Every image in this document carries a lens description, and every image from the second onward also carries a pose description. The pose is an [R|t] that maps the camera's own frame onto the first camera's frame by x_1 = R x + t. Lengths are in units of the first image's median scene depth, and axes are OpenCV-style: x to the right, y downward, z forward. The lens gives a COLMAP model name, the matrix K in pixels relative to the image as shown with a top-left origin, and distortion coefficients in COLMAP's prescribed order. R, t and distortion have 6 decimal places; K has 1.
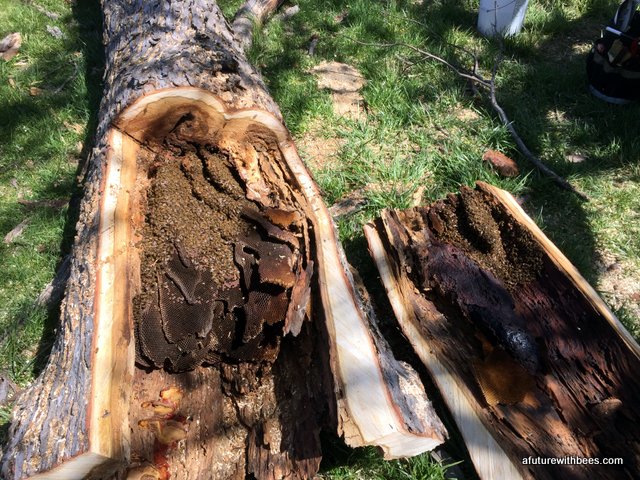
lens RADIAL K [[519.9, 0, 301.6], [0, 519.9, 244.1], [0, 0, 1]] dist [0.047232, -0.007327]
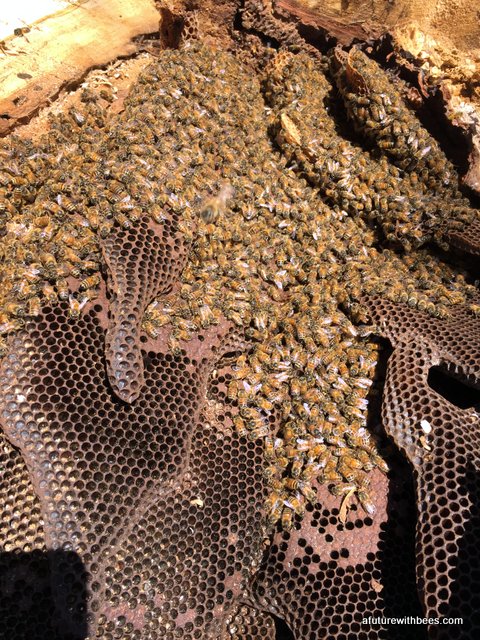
lens RADIAL K [[548.2, 0, 240.0], [0, 548.2, 320.0], [0, 0, 1]] dist [0.088523, -0.118976]
pose [[0.918475, 0.180626, -0.351821, -0.096763], [-0.206195, 0.977838, -0.036276, 0.010850], [0.337471, 0.105862, 0.935364, 0.692037]]
